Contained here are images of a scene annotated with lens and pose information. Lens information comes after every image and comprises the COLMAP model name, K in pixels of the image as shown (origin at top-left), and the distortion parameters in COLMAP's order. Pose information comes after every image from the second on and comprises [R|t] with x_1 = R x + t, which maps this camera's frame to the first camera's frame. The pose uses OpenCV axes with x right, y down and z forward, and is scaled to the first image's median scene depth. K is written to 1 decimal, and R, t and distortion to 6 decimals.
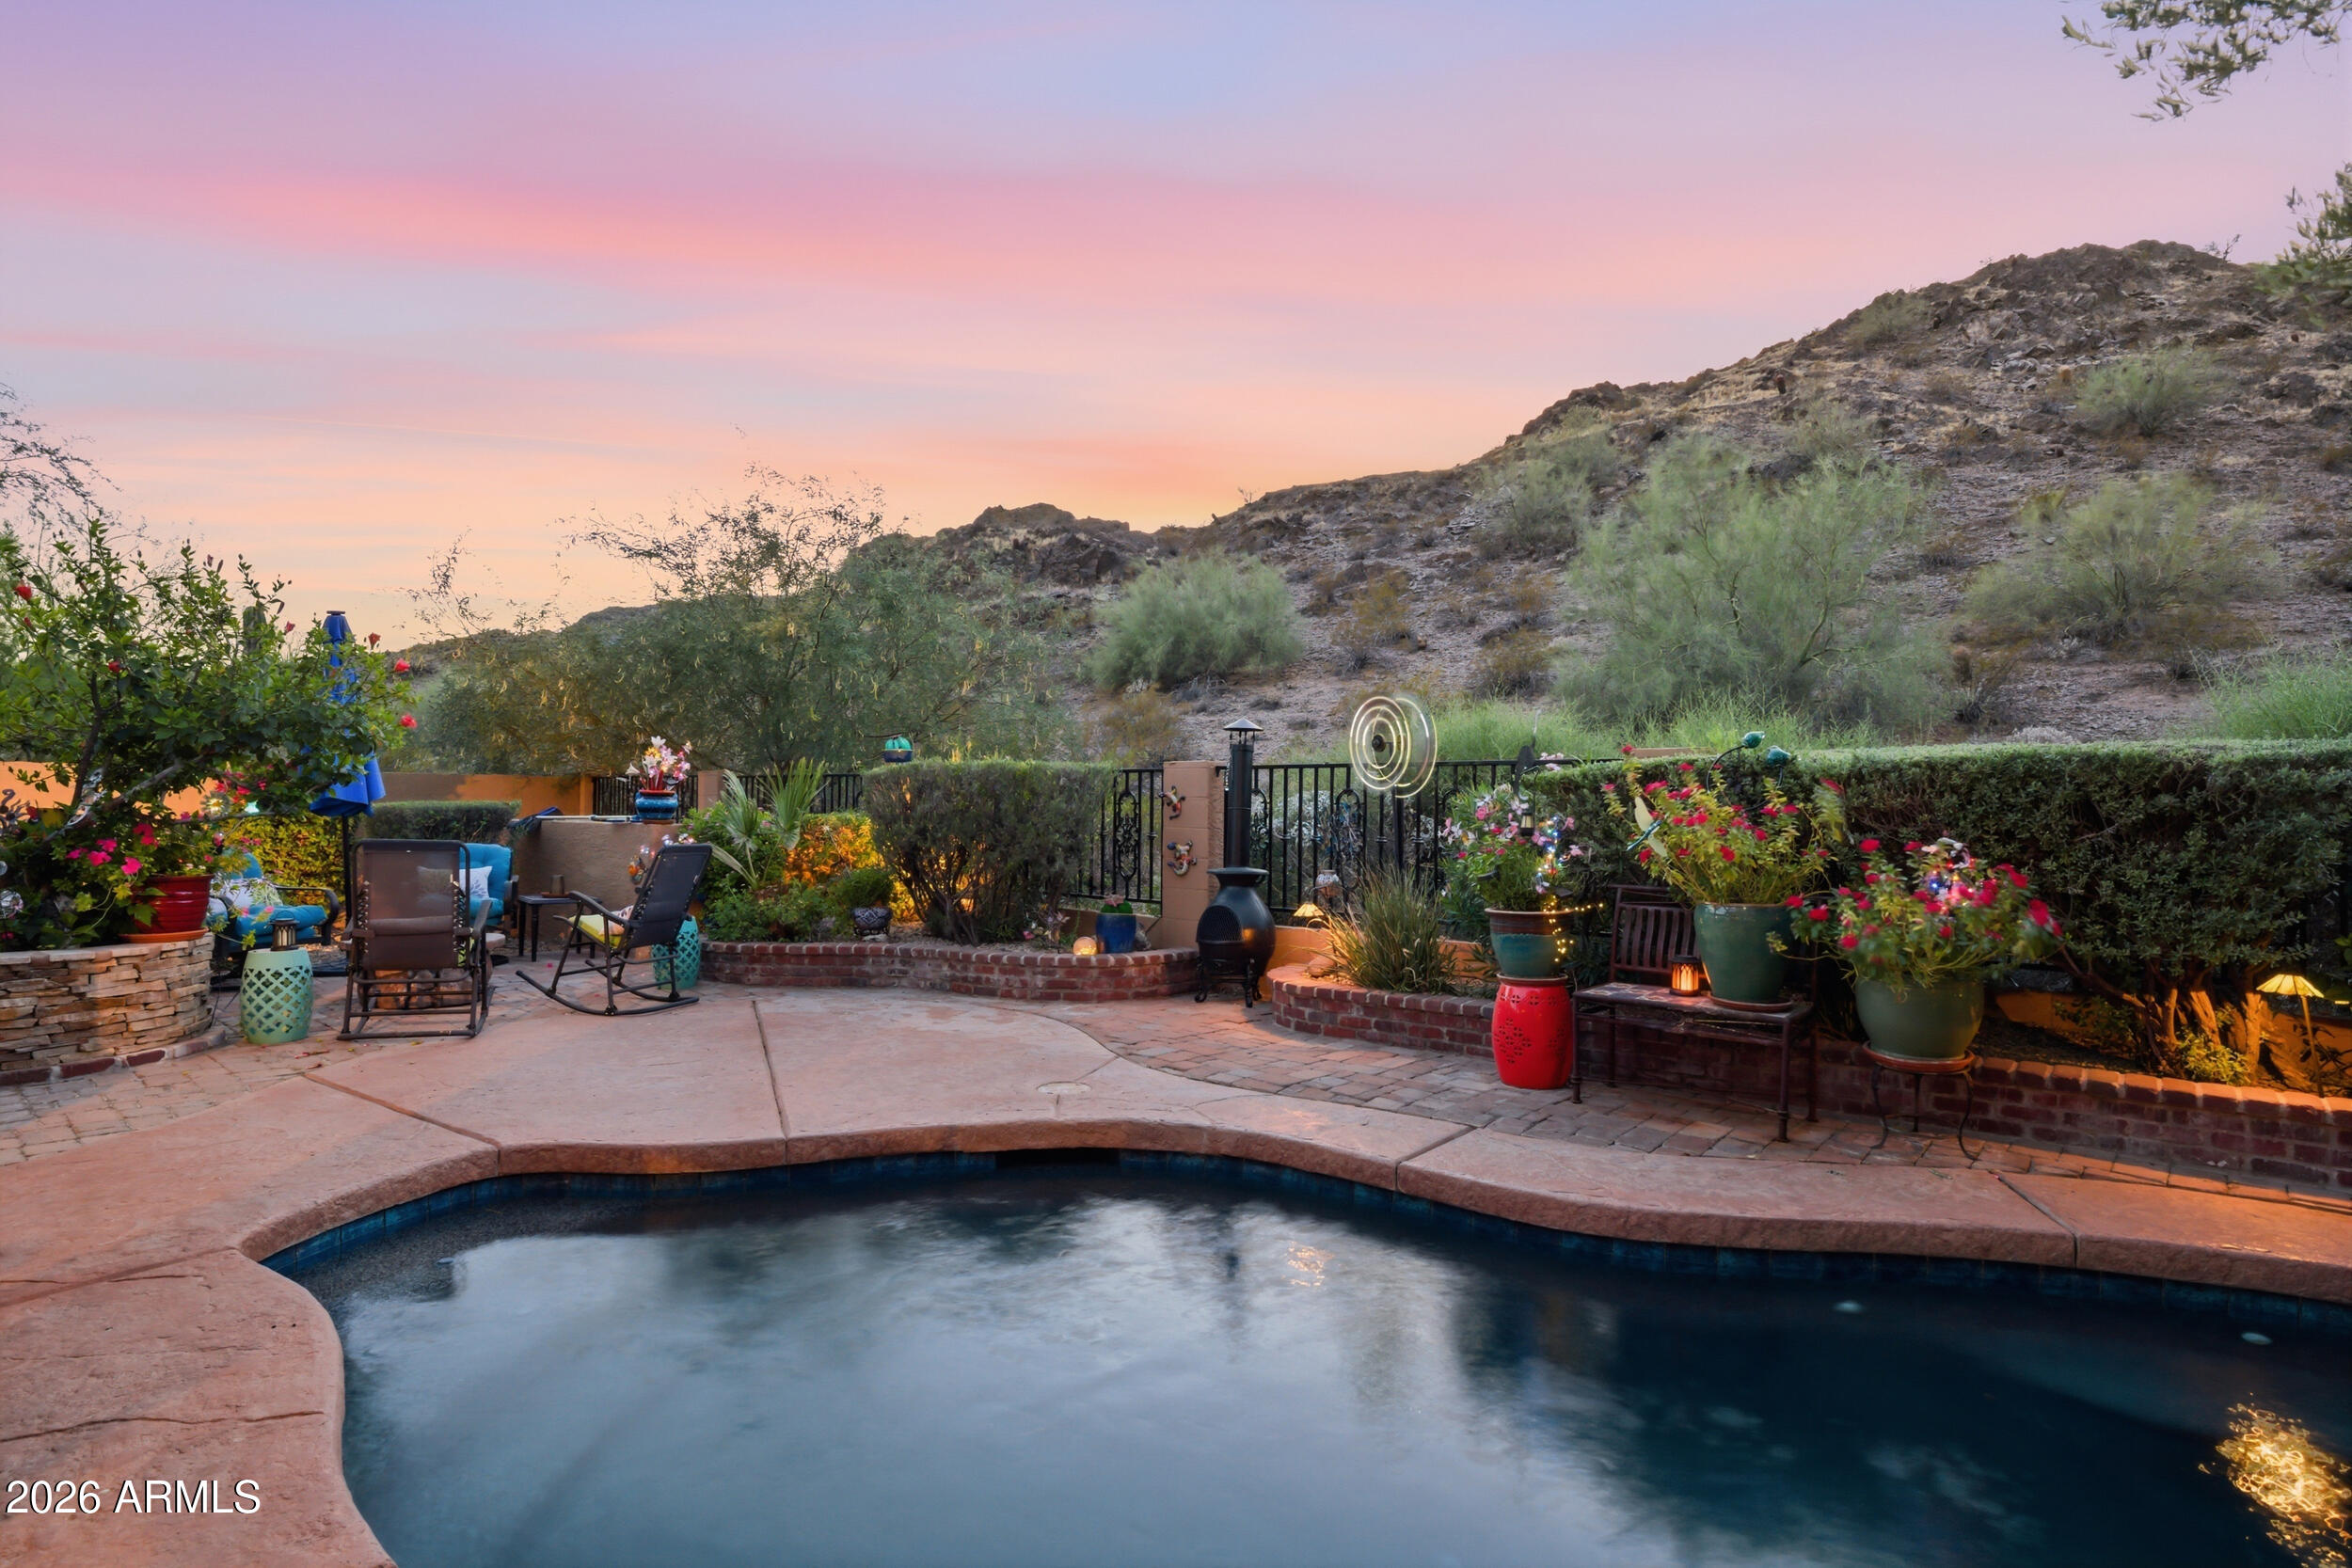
lens RADIAL K [[1184.6, 0, 1177.4], [0, 1184.6, 790.6], [0, 0, 1]] dist [-0.056589, 0.021019]
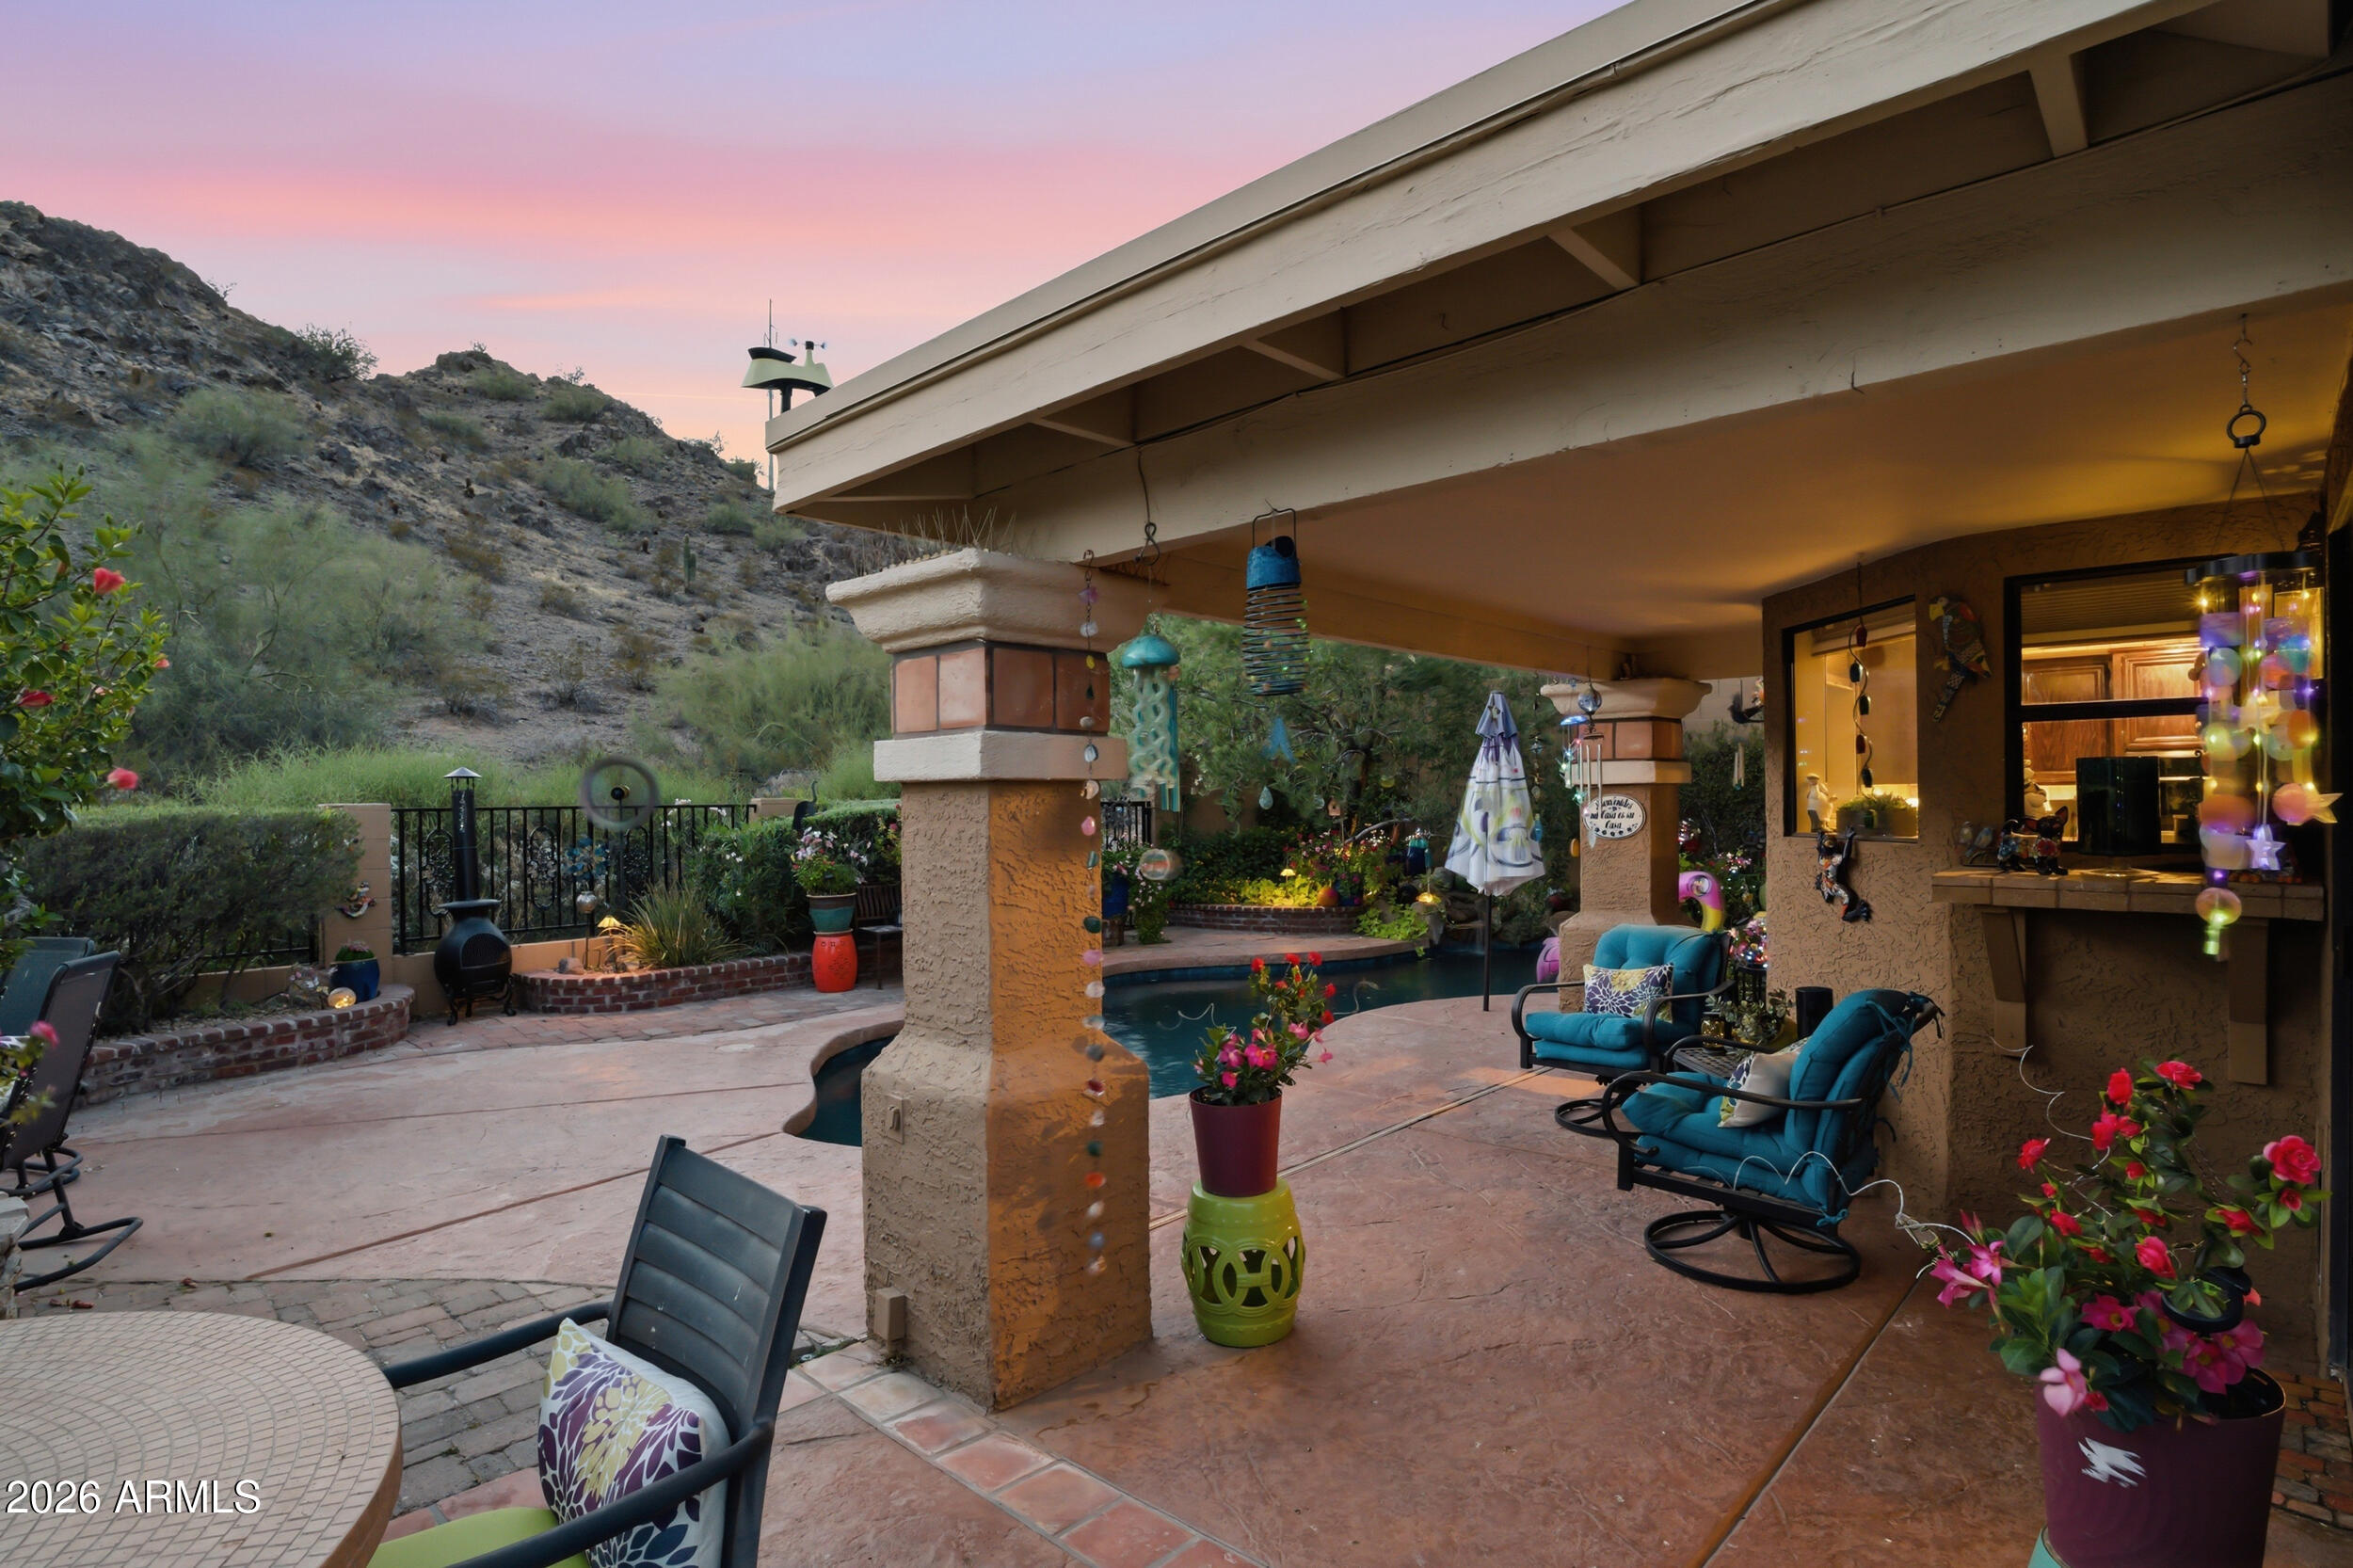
lens RADIAL K [[1198.1, 0, 1181.1], [0, 1198.1, 755.3], [0, 0, 1]] dist [-0.056441, 0.020827]
pose [[0.048691, 0.023128, 0.998546, -0.164781], [-0.001337, 0.999732, -0.023090, -0.007742], [-0.998813, -0.000211, 0.048709, 0.041863]]
